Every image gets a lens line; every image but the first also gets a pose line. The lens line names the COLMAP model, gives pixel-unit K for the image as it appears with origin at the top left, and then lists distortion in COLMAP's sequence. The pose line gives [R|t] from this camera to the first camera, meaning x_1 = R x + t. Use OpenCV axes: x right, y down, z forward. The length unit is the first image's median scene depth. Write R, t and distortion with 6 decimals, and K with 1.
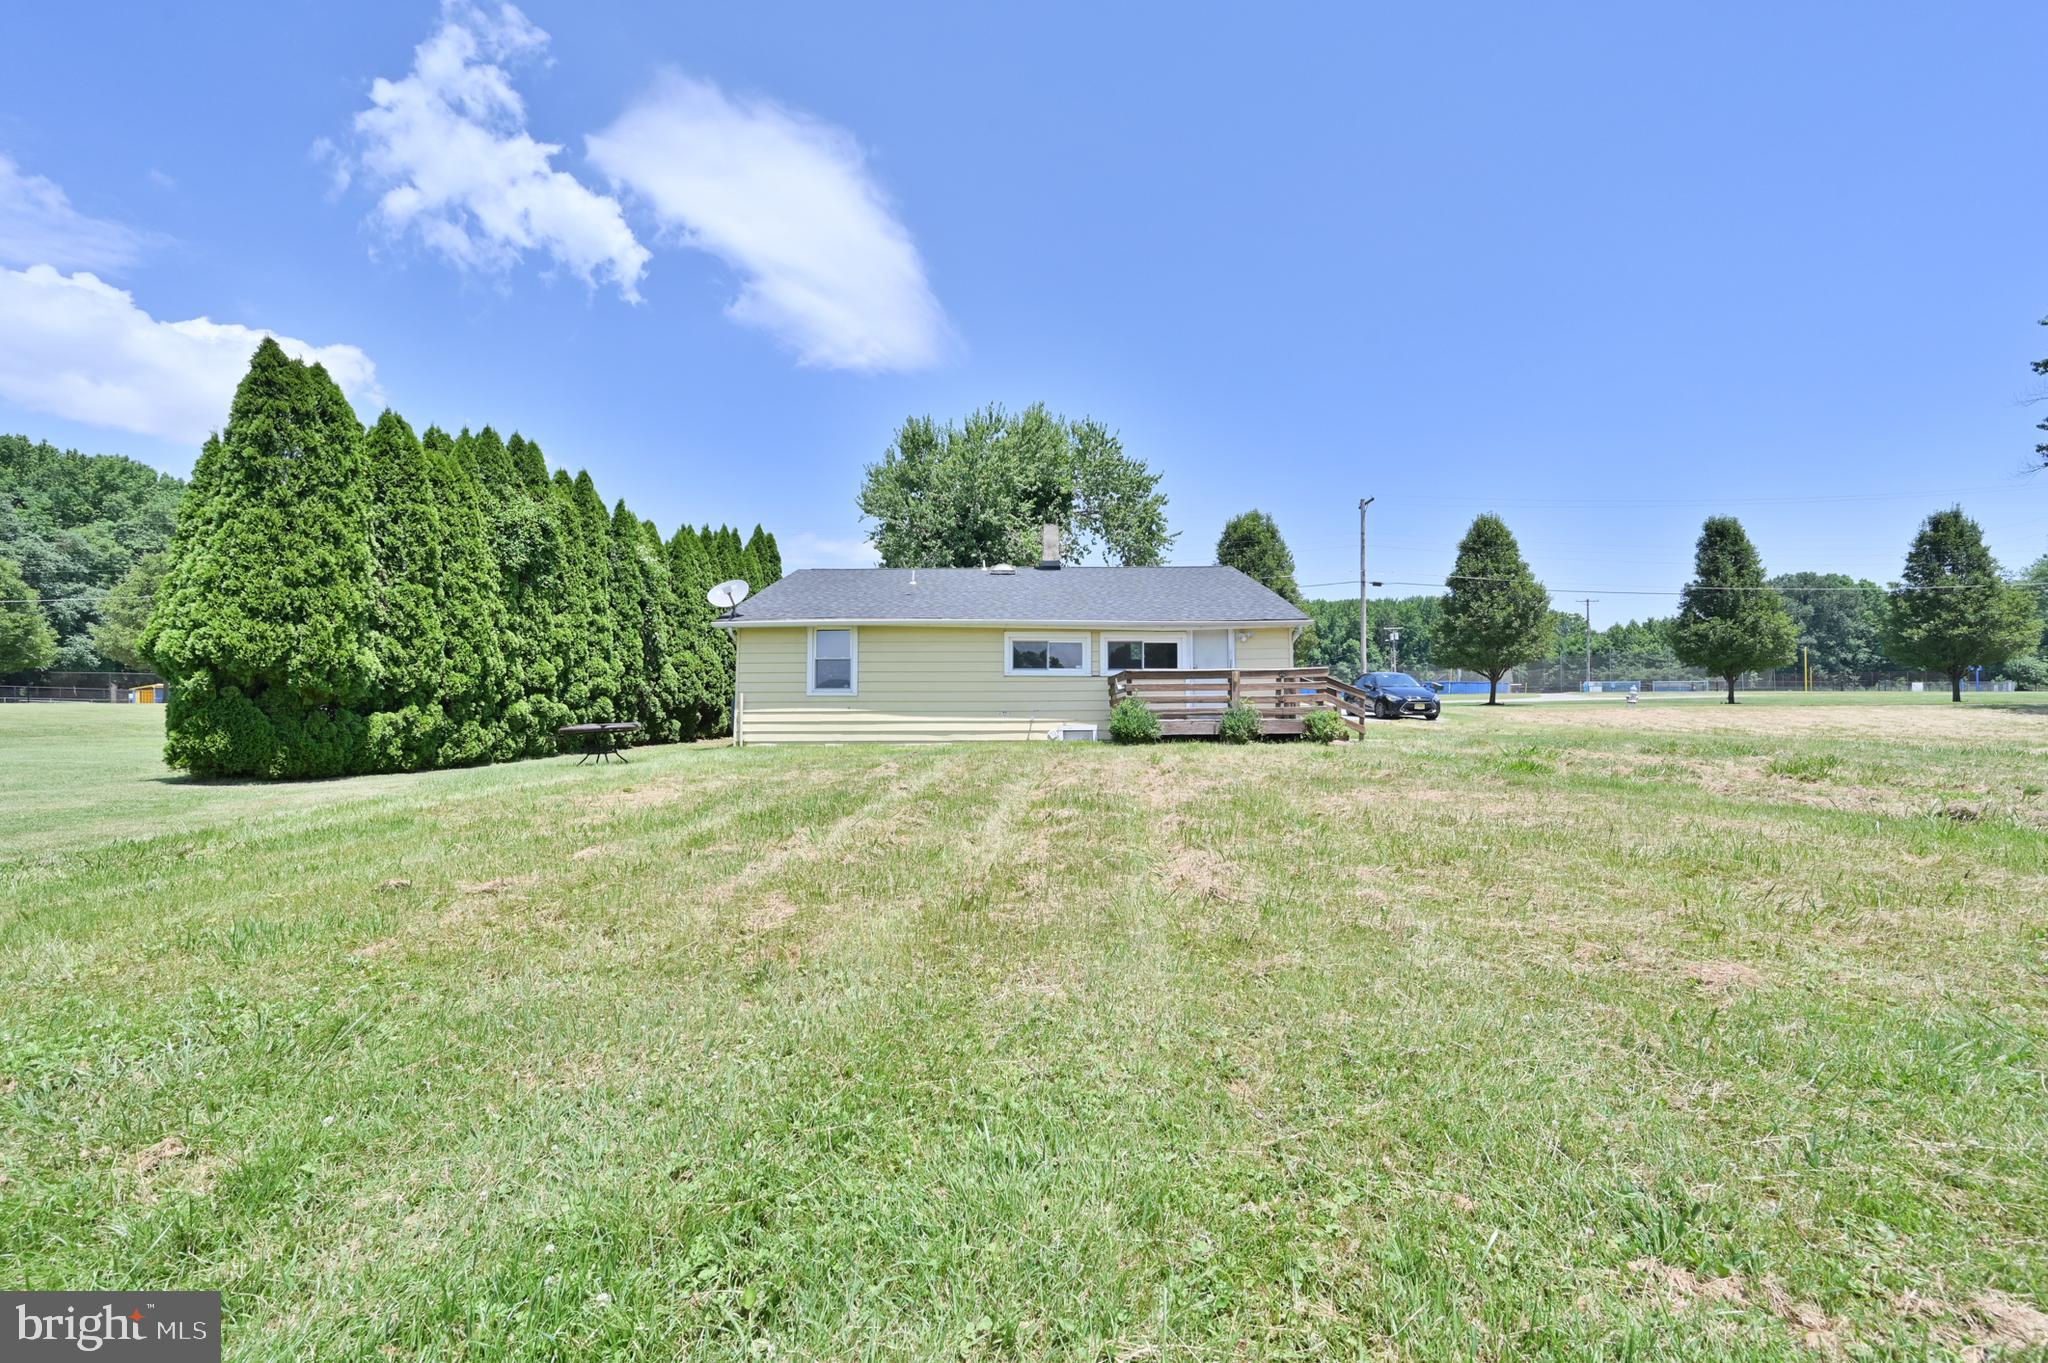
lens RADIAL K [[804.6, 0, 1021.8], [0, 804.6, 694.1], [0, 0, 1]] dist [-0.001695, 0.000087]
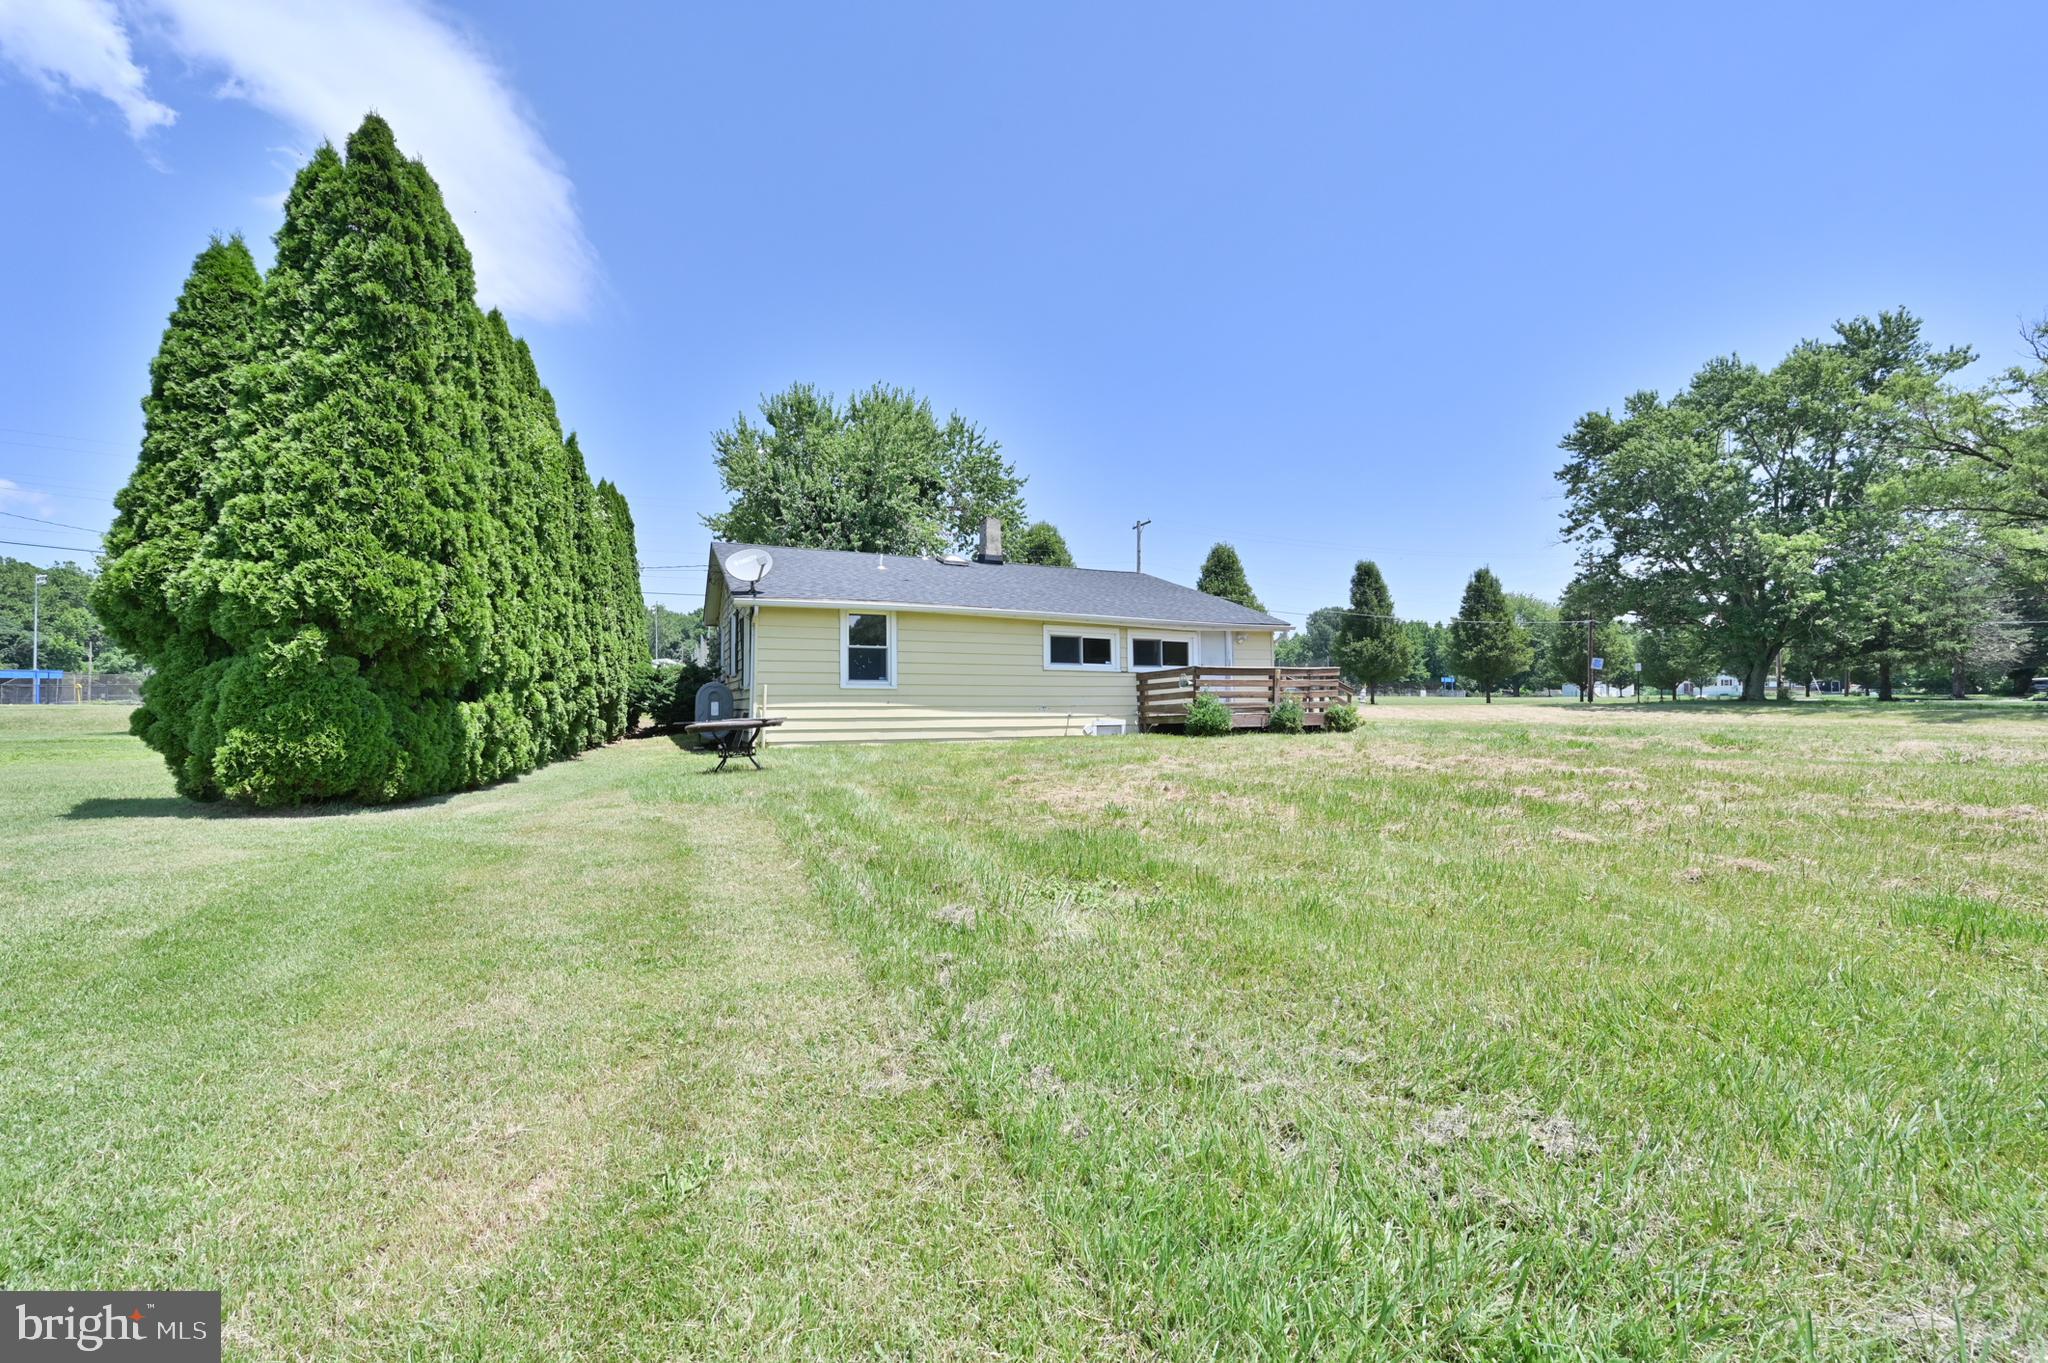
lens RADIAL K [[804.6, 0, 1021.8], [0, 804.6, 694.1], [0, 0, 1]] dist [-0.001695, 0.000087]
pose [[0.909703, 0.006682, 0.415206, -0.451927], [-0.004965, 0.999974, -0.005215, 0.011976], [-0.415230, 0.002683, 0.909713, 0.124686]]
